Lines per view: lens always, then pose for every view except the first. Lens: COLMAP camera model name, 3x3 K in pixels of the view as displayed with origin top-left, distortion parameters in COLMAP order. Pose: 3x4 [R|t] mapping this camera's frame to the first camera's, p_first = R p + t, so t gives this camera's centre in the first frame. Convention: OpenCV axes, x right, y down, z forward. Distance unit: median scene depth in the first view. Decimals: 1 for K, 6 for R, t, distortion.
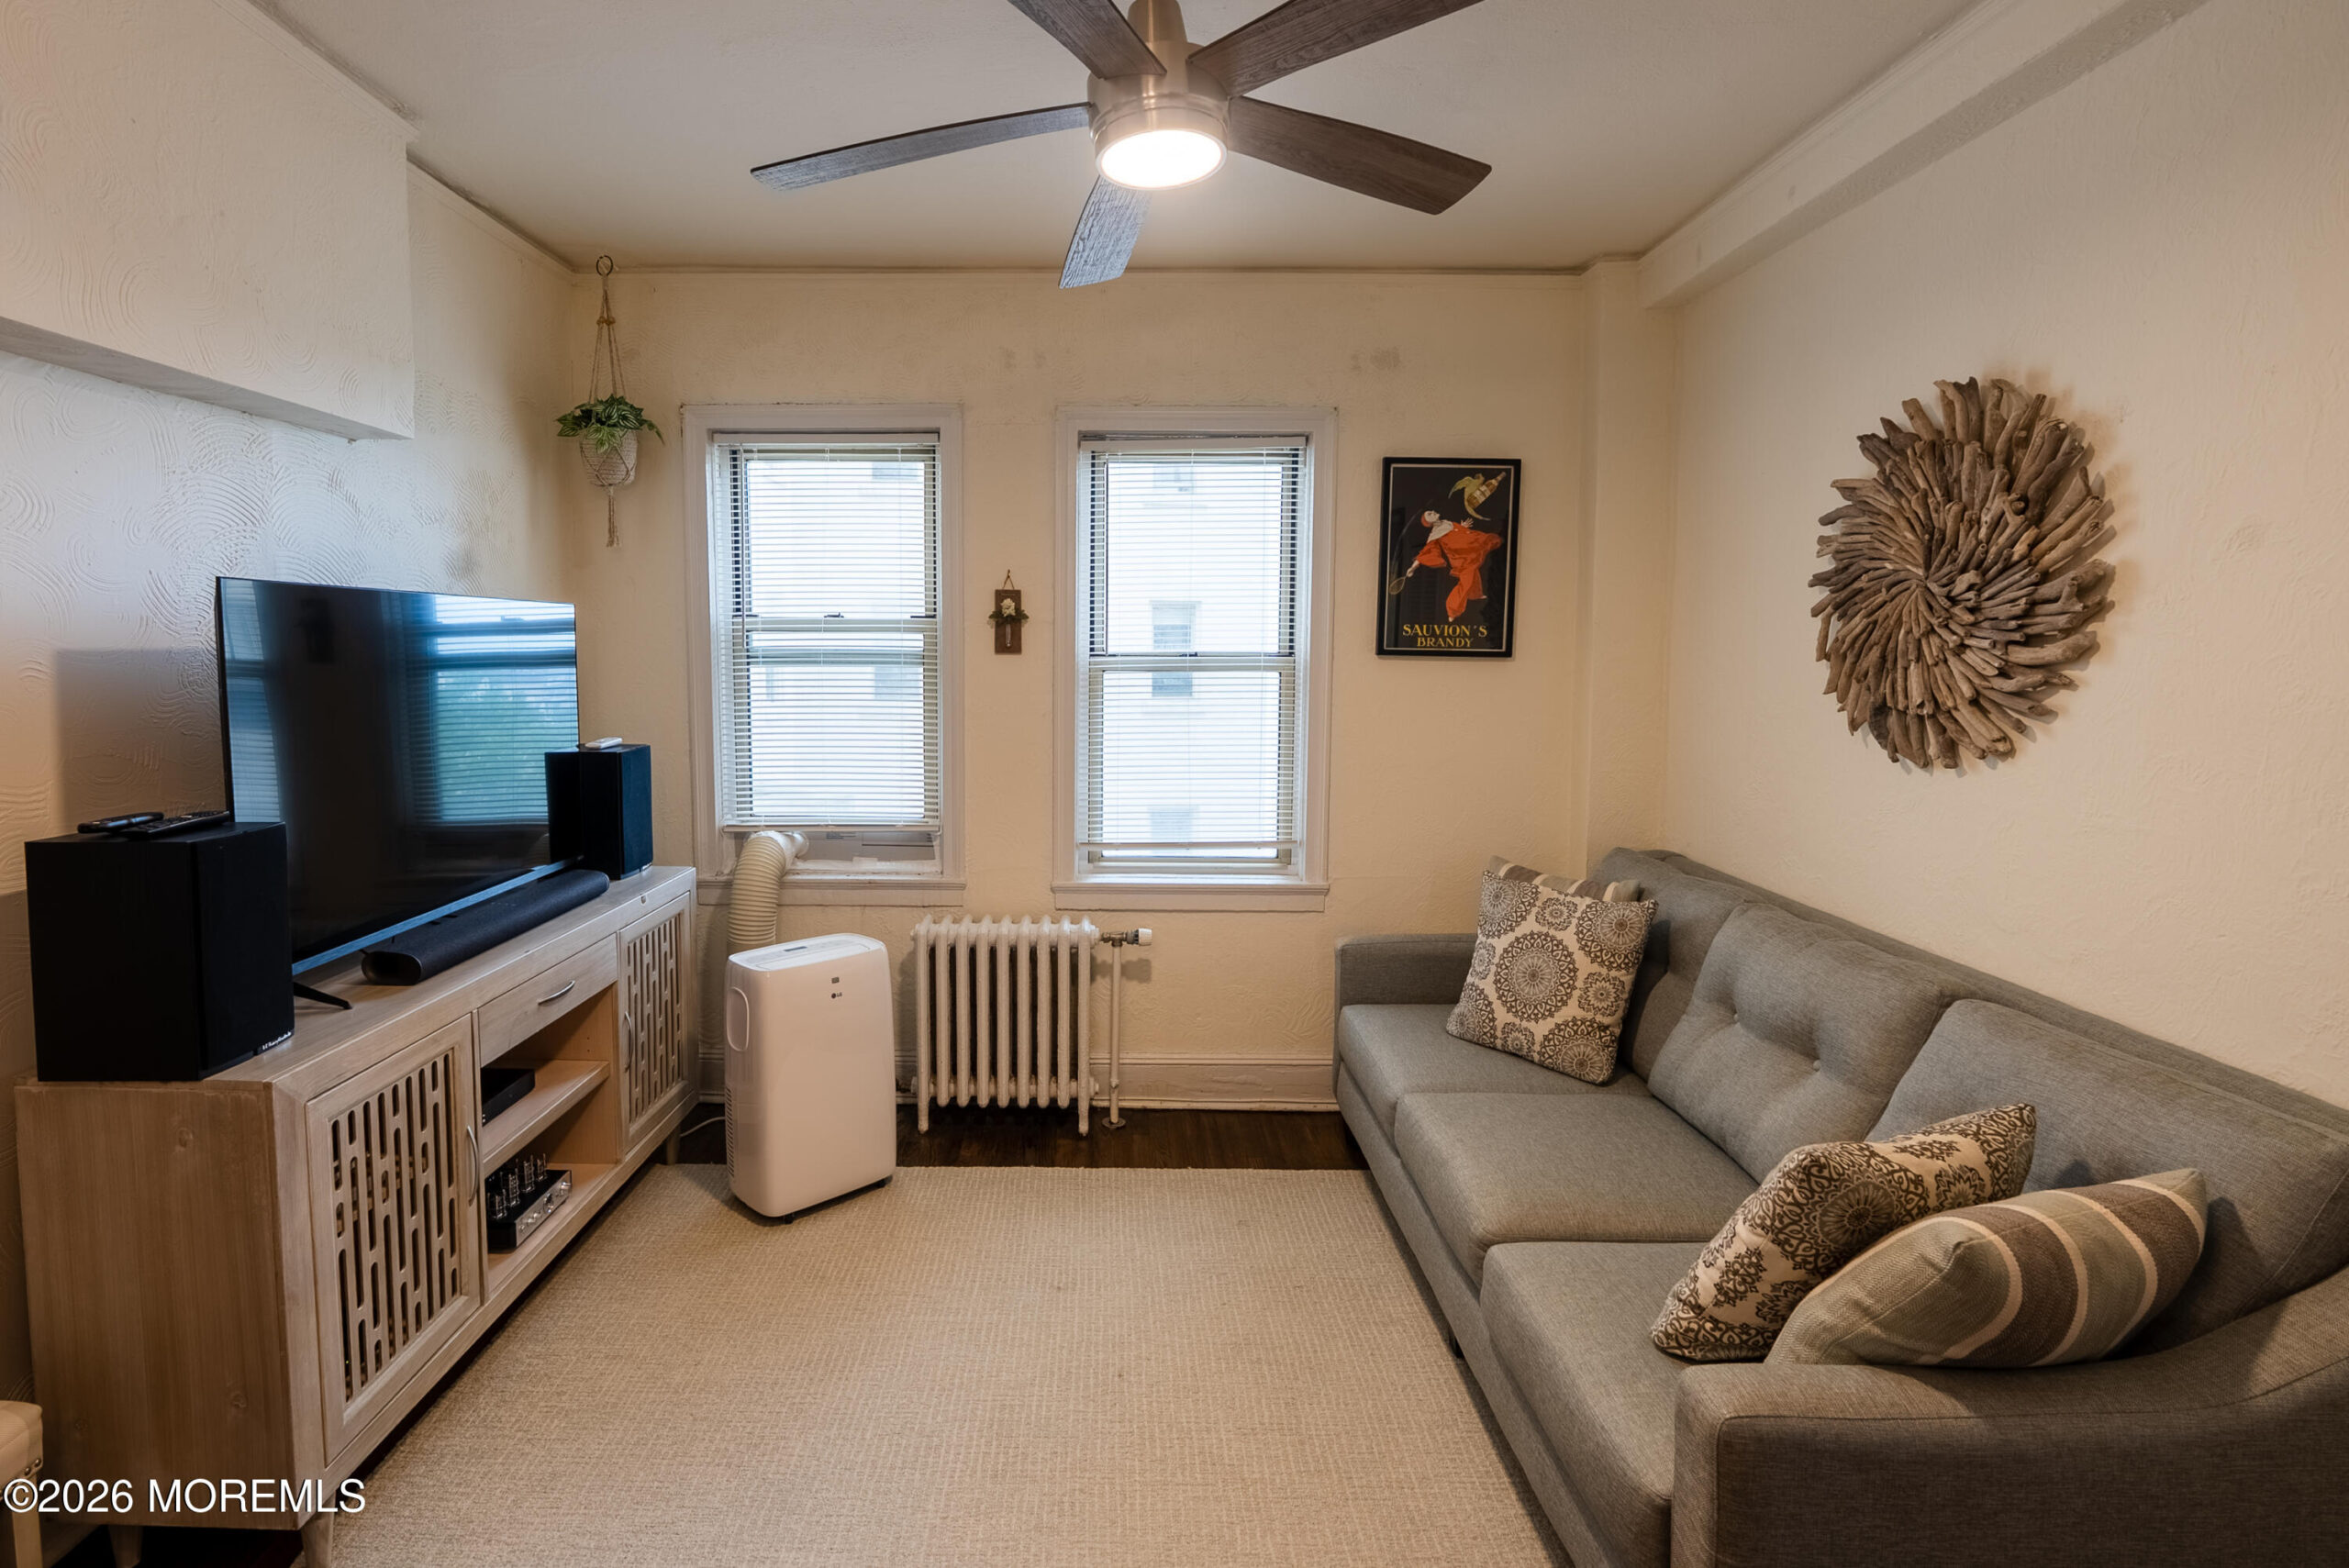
lens RADIAL K [[1121.9, 0, 1087.9], [0, 1121.9, 725.7], [0, 0, 1]] dist [-0.009169, 0.001205]
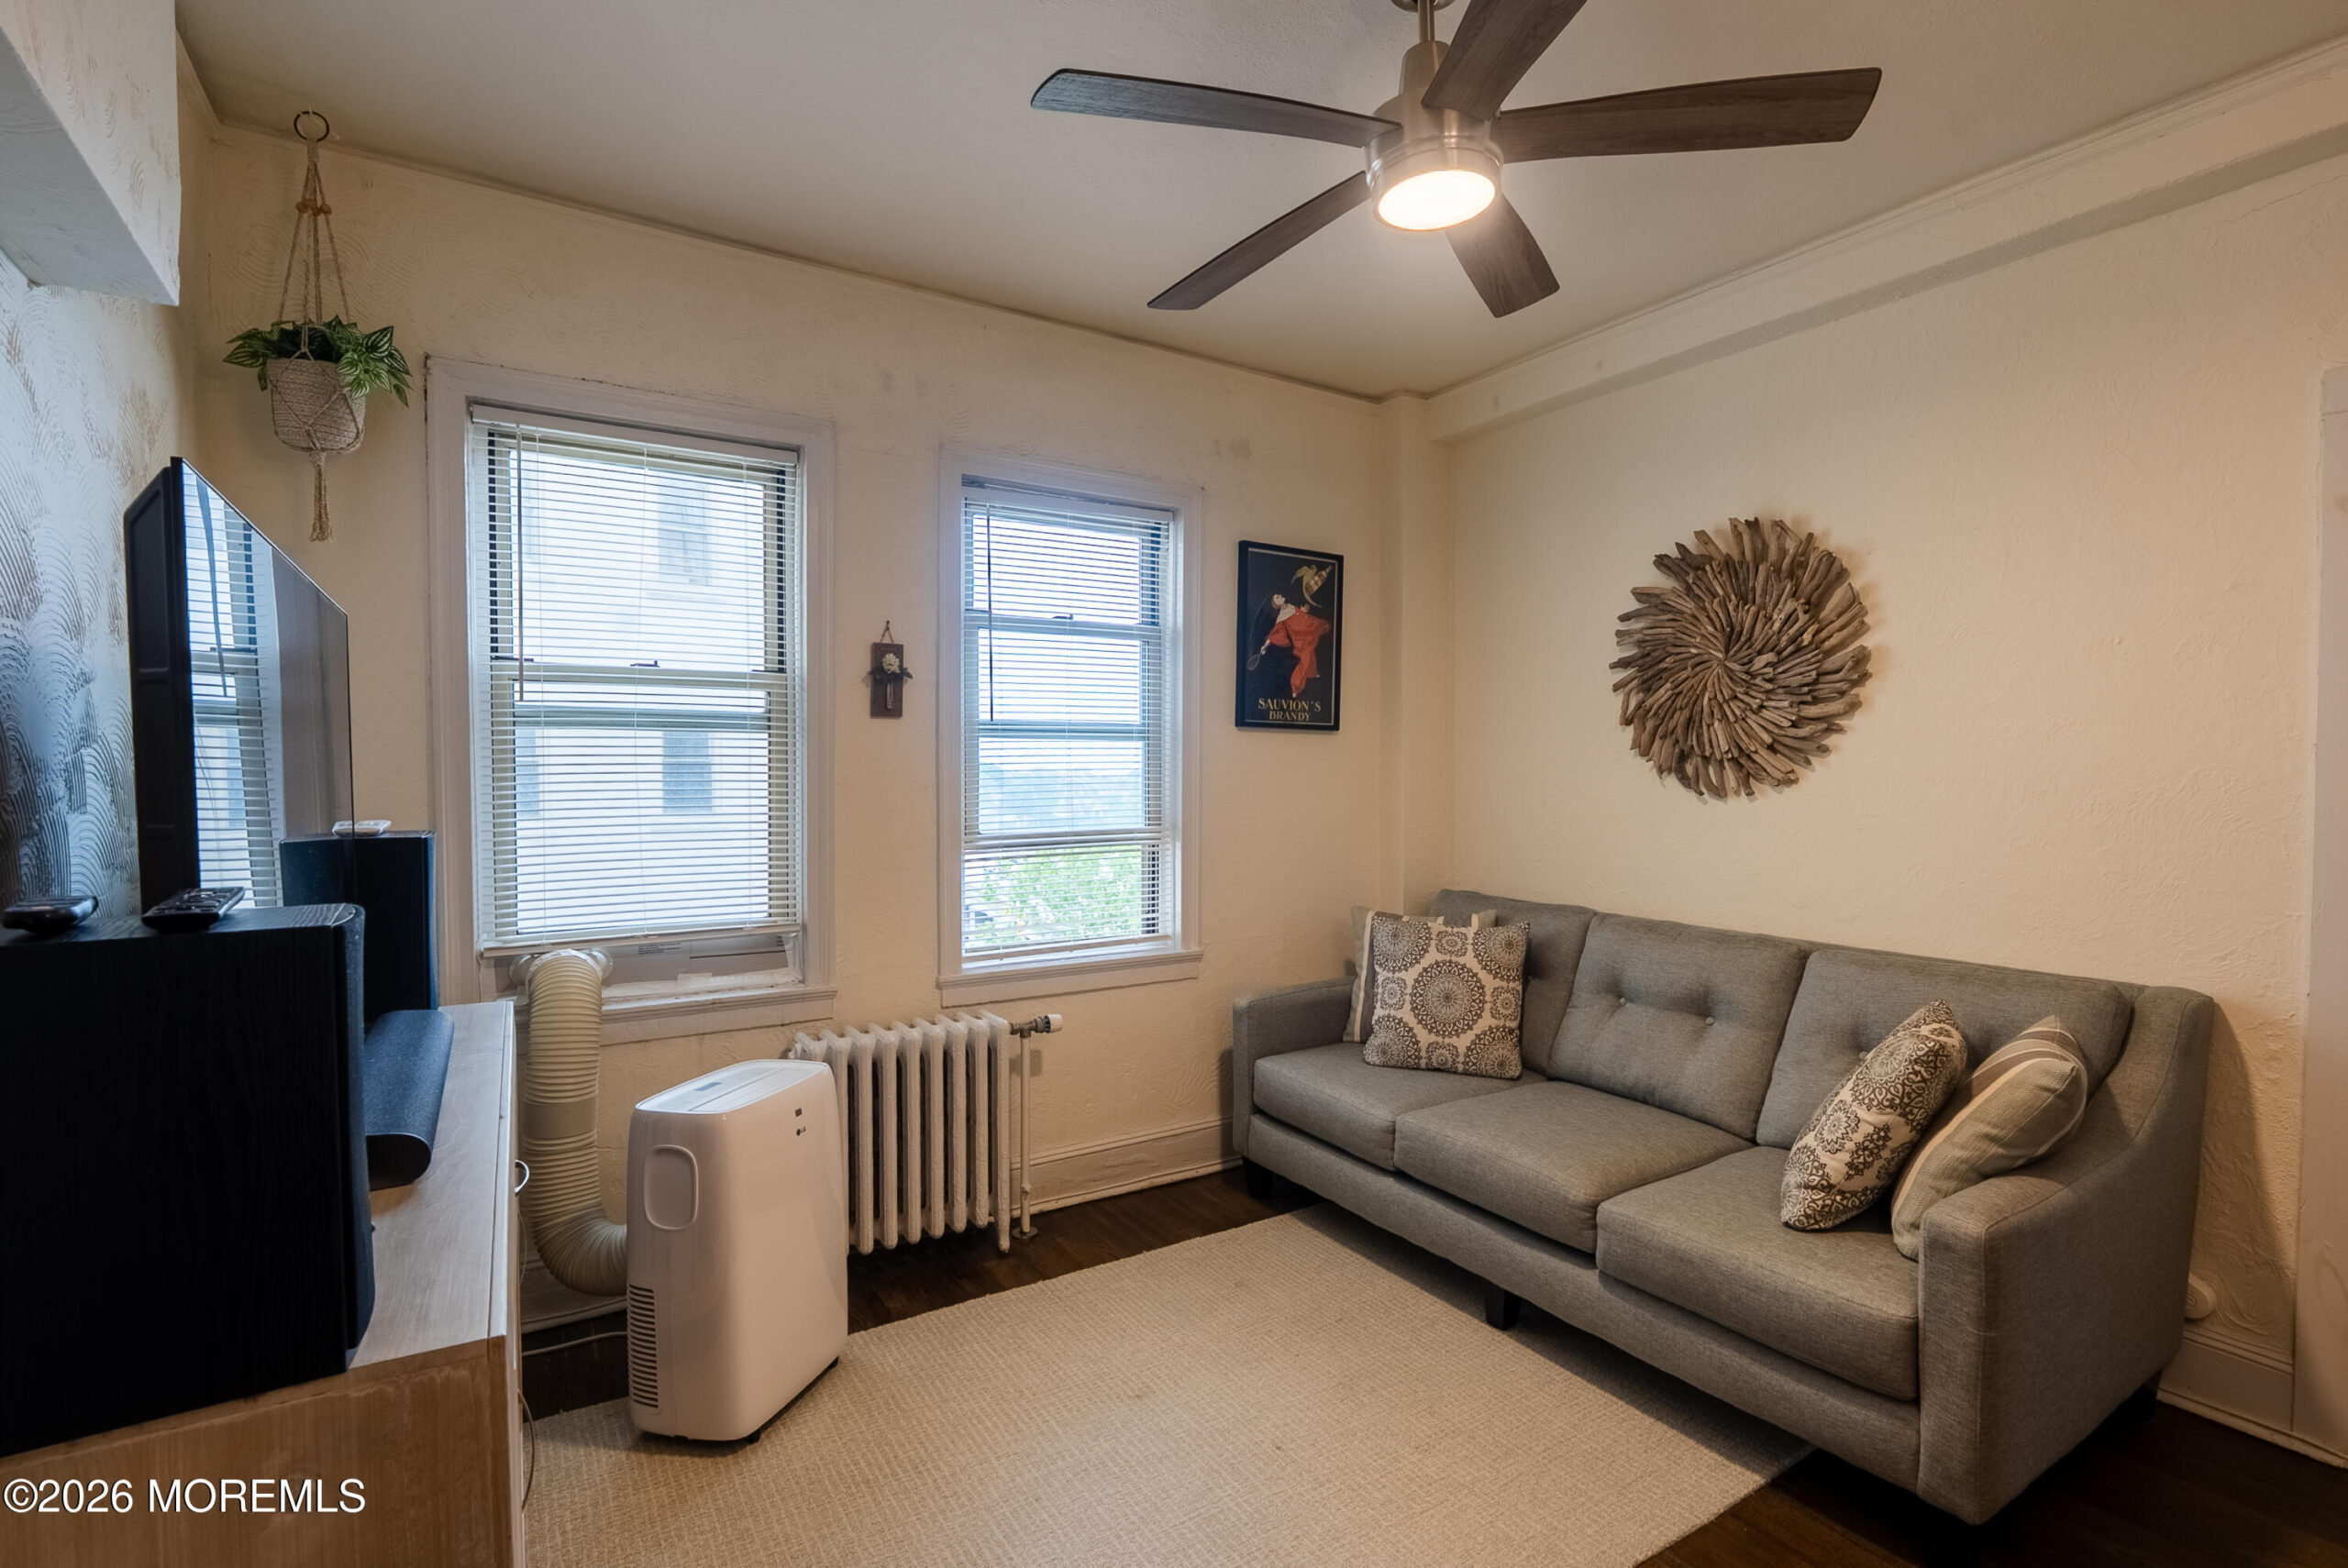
lens RADIAL K [[1118.0, 0, 1239.5], [0, 1118.0, 805.8], [0, 0, 1]] dist [-0.009999, 0.000665]
pose [[0.819875, -0.021421, 0.572142, -0.463240], [0.042095, 0.998851, -0.022924, 0.047788], [-0.570993, 0.042879, 0.819834, 0.189920]]
